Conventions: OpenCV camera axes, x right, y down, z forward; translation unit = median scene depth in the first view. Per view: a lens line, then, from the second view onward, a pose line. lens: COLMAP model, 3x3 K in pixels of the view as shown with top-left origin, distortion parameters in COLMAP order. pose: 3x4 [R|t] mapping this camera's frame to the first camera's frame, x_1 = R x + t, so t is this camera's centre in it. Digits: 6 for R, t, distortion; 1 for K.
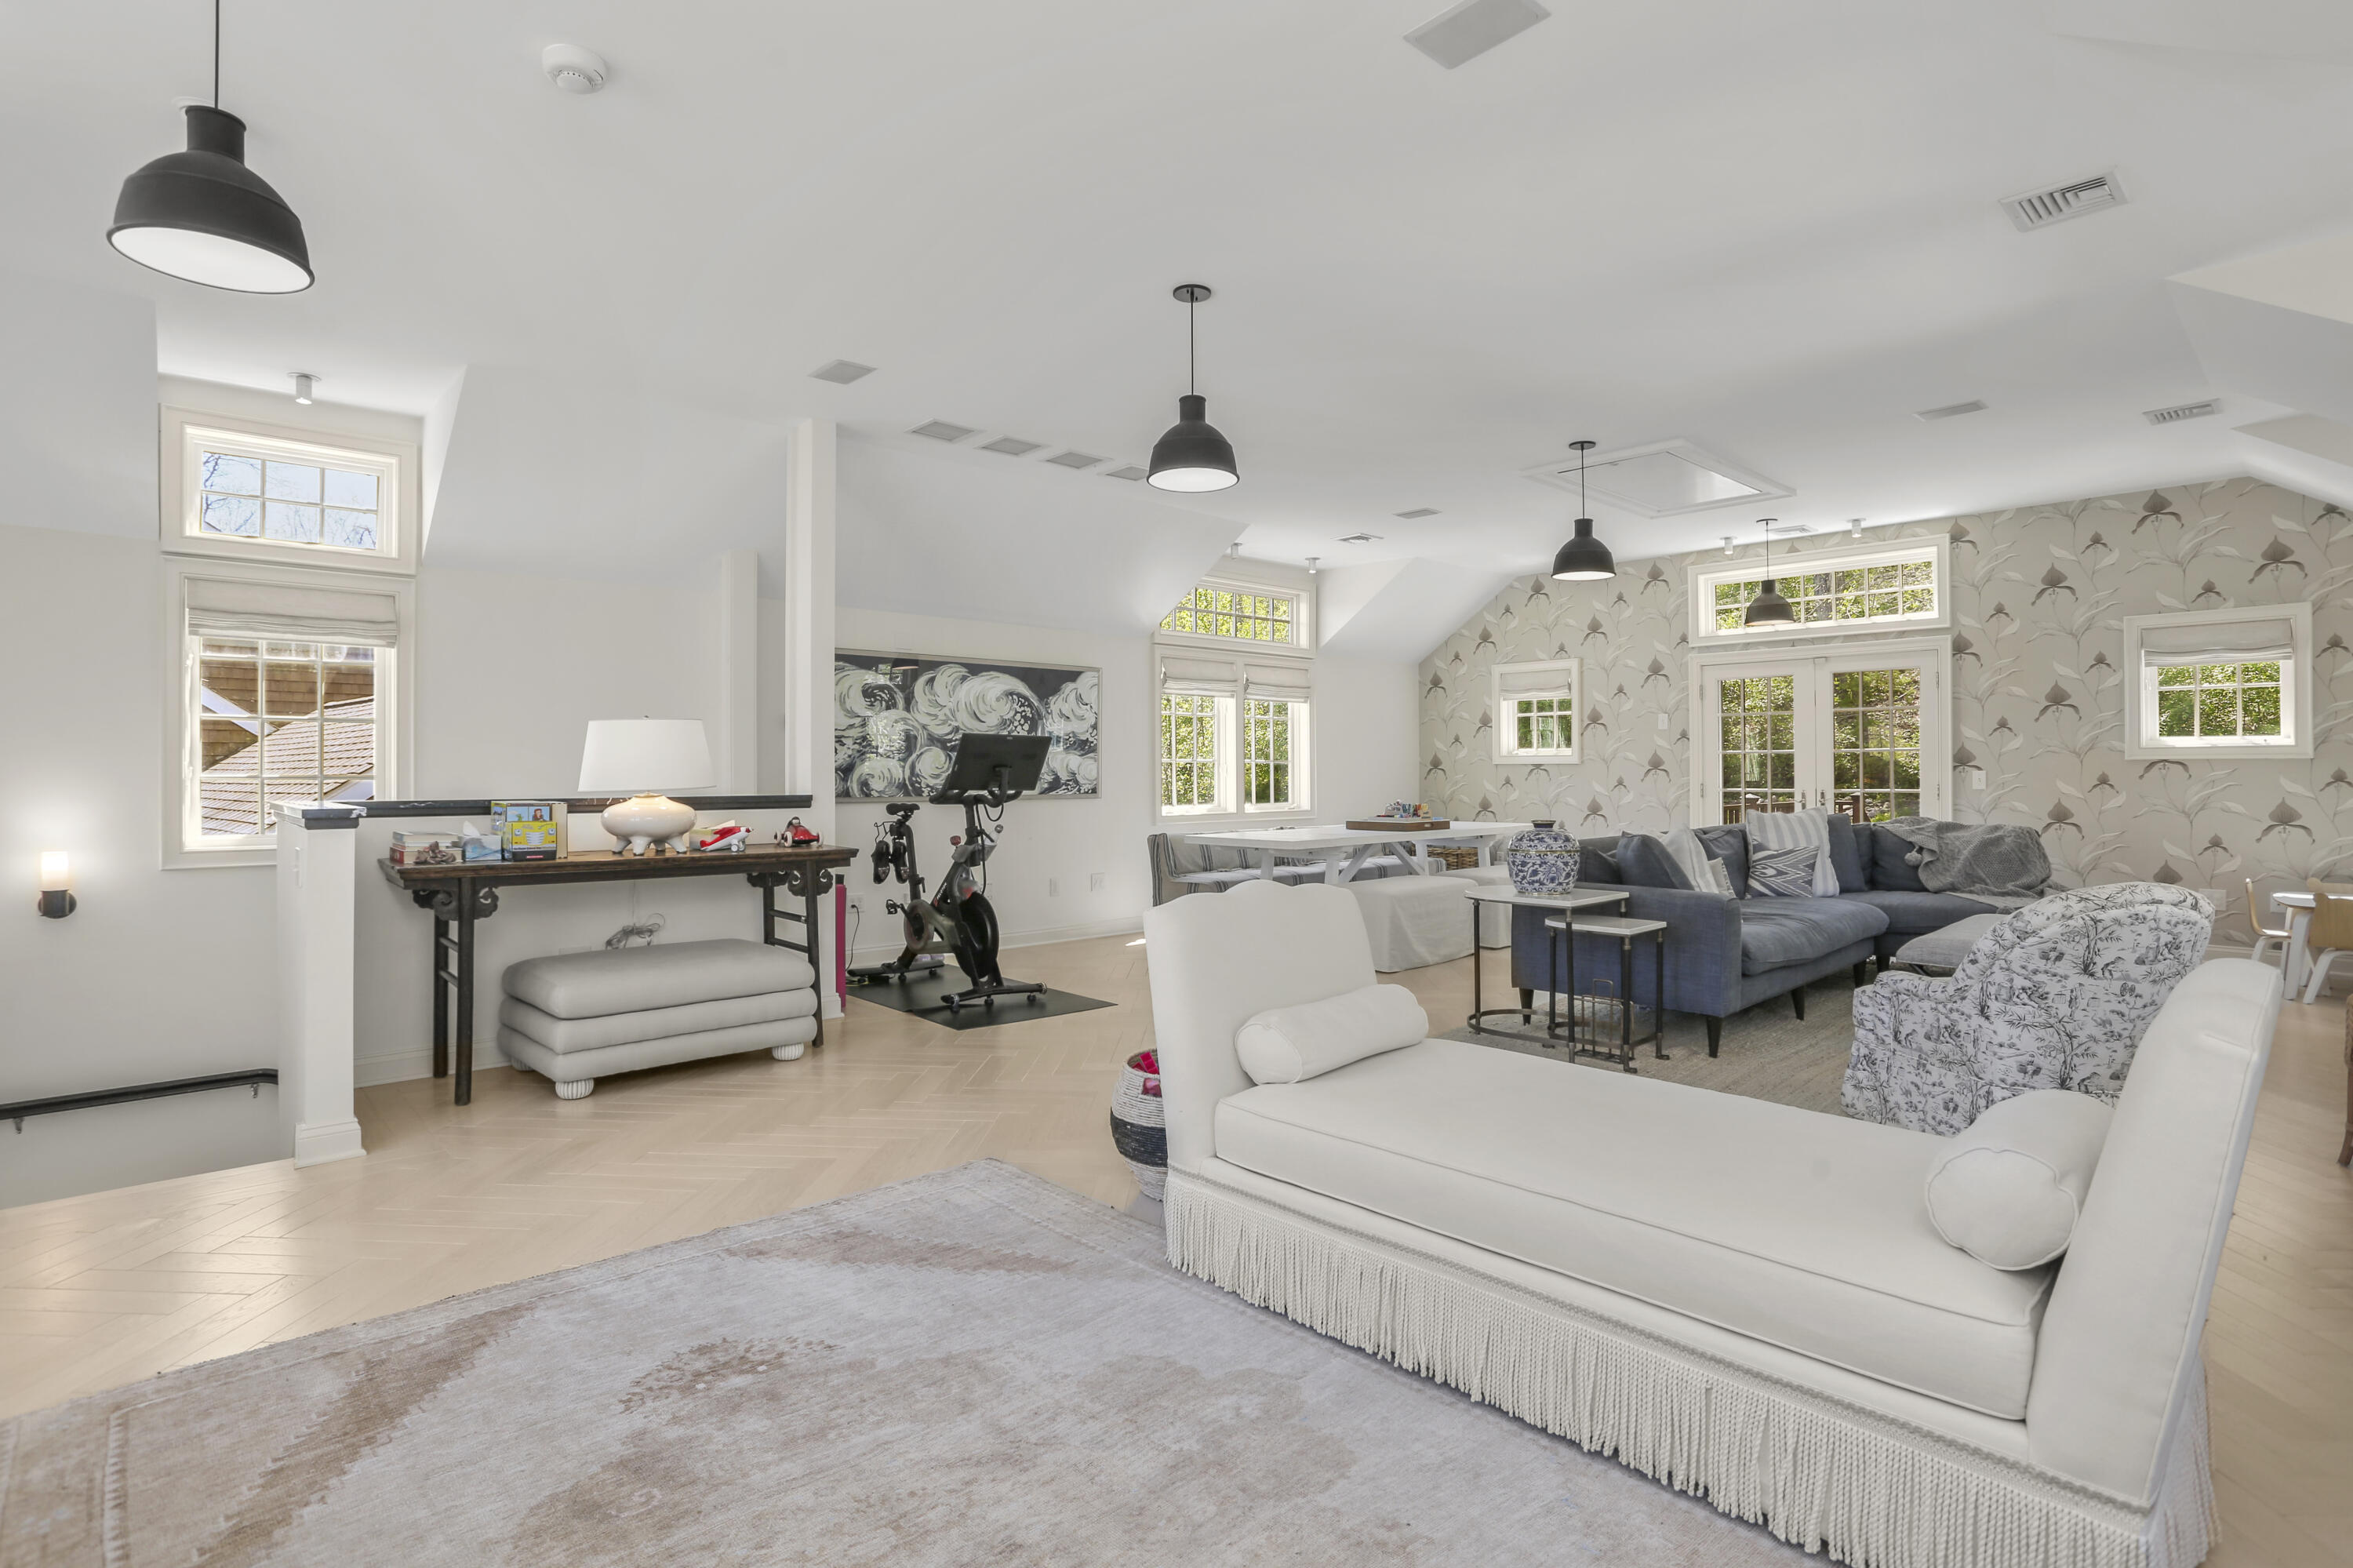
lens RADIAL K [[1098.5, 0, 1172.1], [0, 1098.5, 777.1], [0, 0, 1]] dist [0.000036, -0.000103]
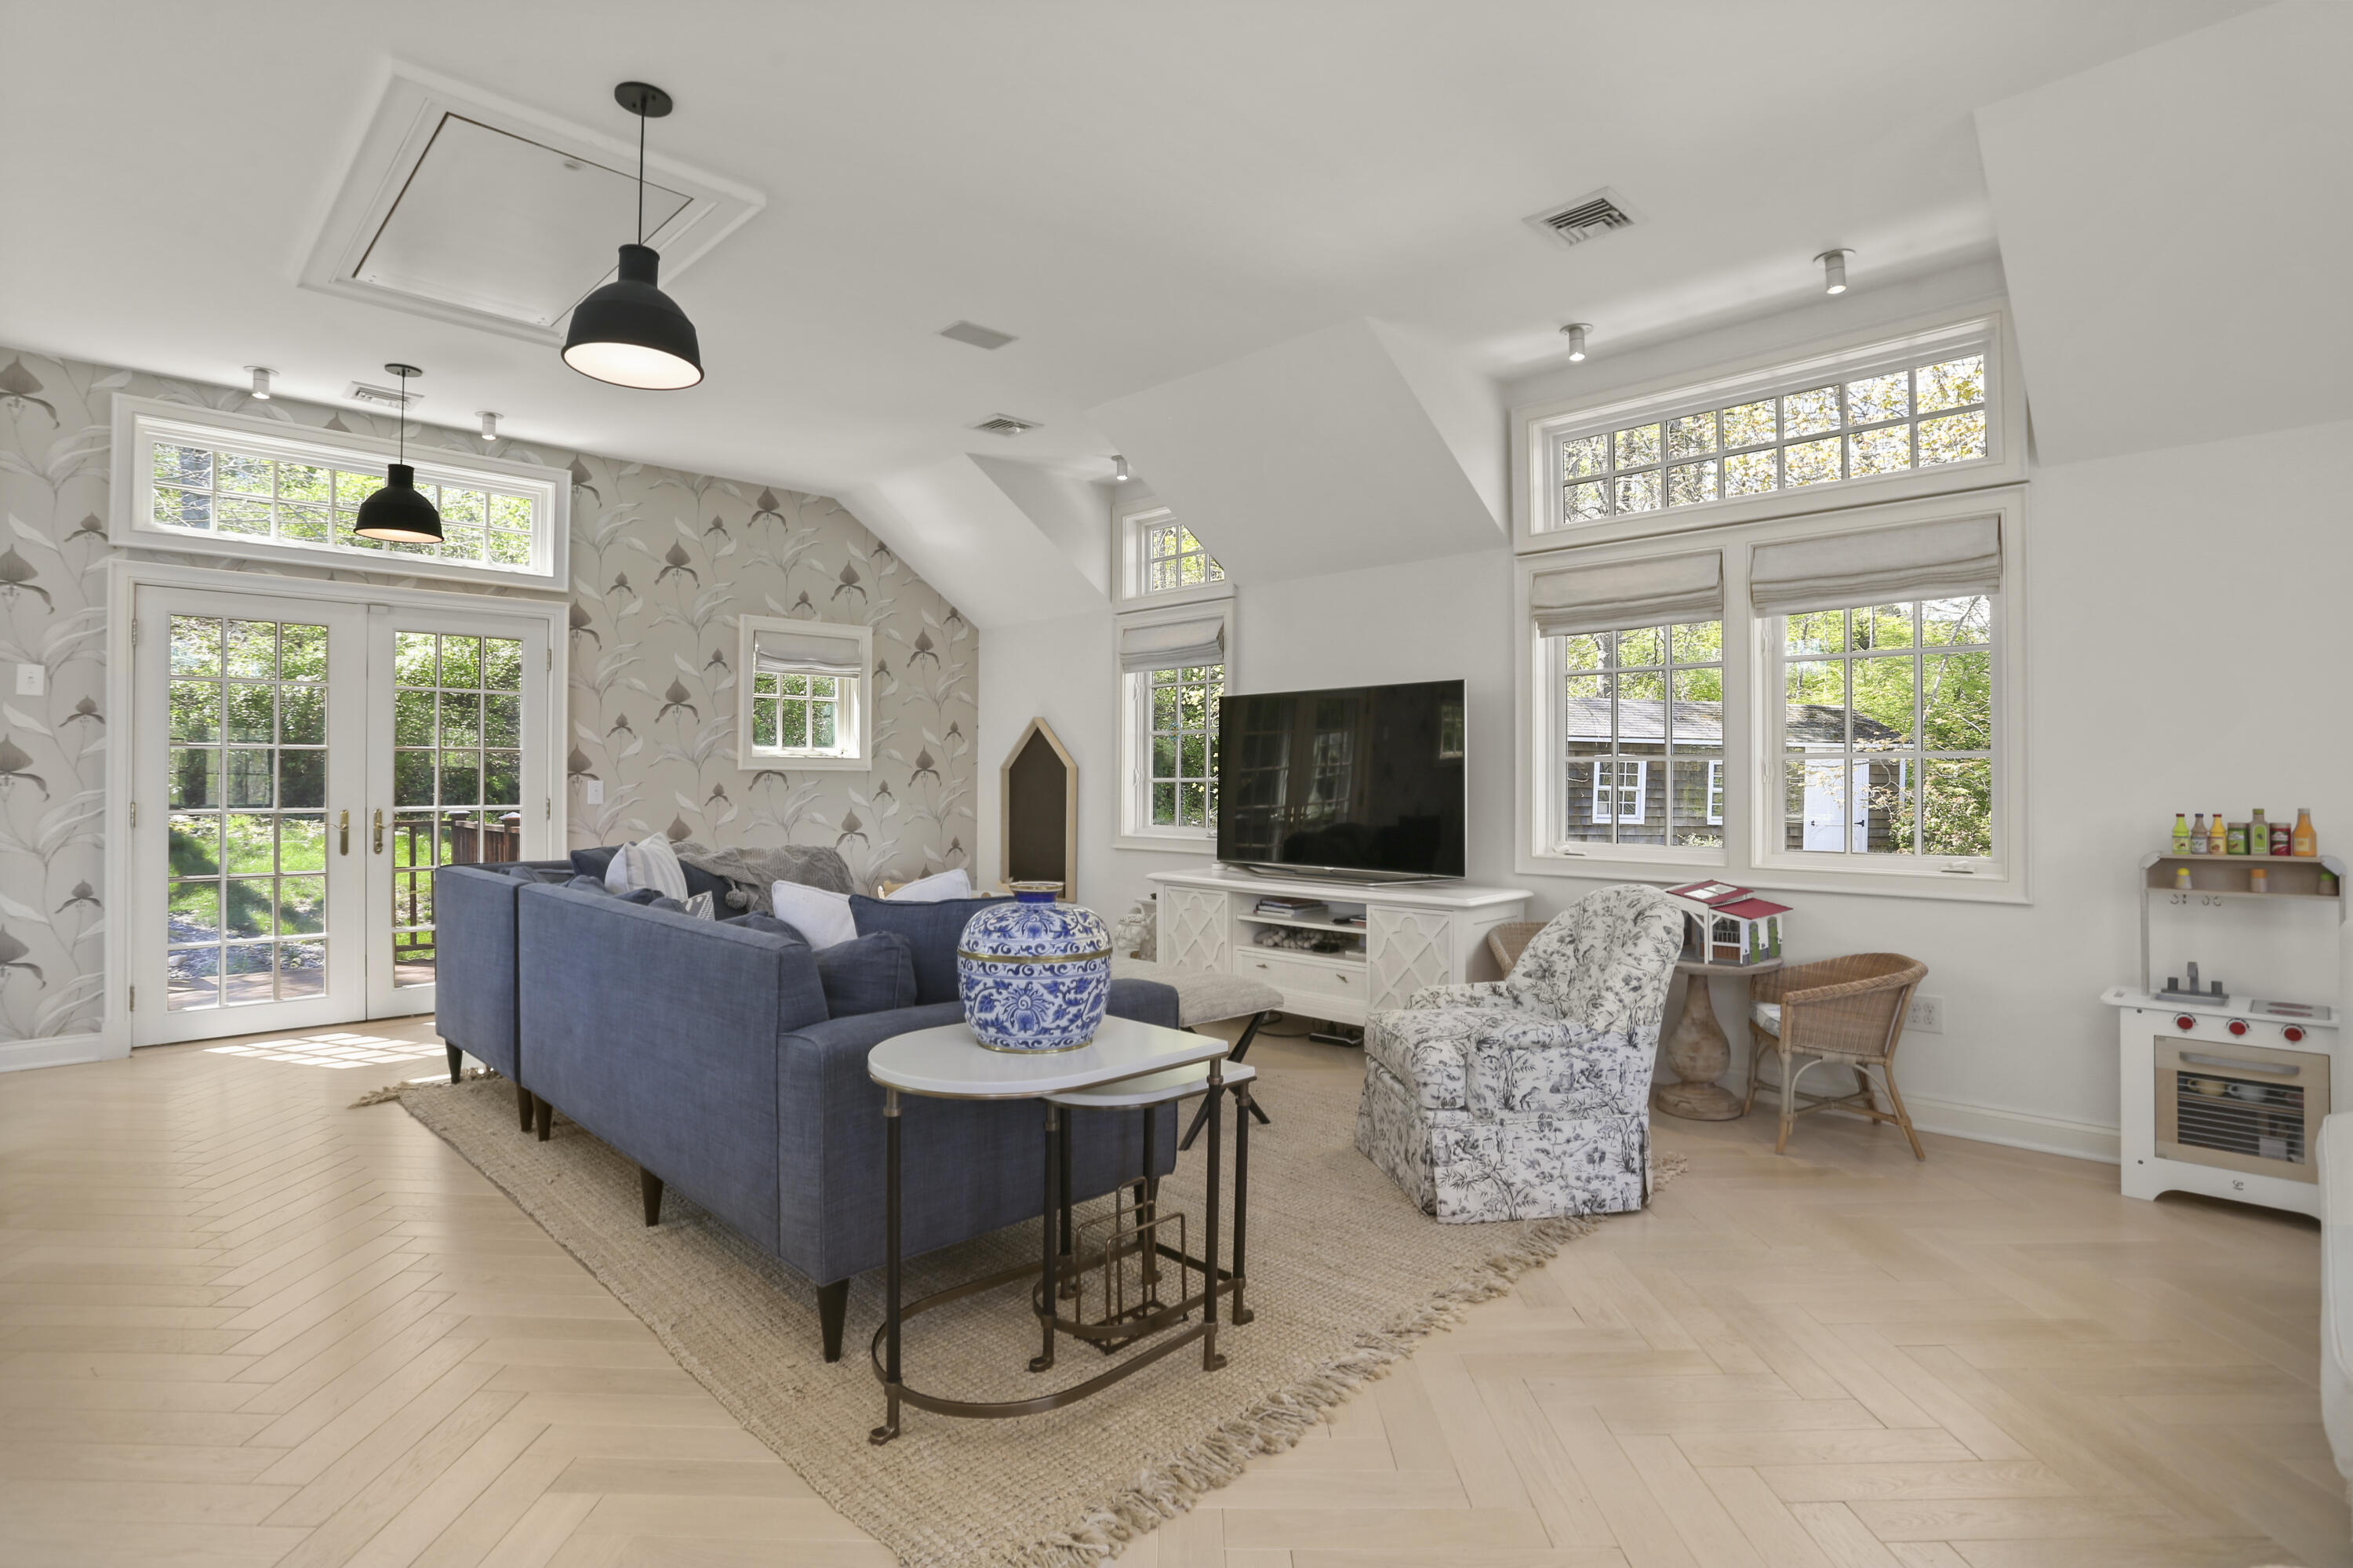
lens RADIAL K [[1157.4, 0, 1174.6], [0, 1157.4, 776.4], [0, 0, 1]] dist [-0.064037, 0.020110]
pose [[-0.029137, 0.008205, 0.999542, -0.101891], [0.002256, 0.999964, -0.008143, -0.001387], [-0.999573, 0.002018, -0.029155, 0.664172]]
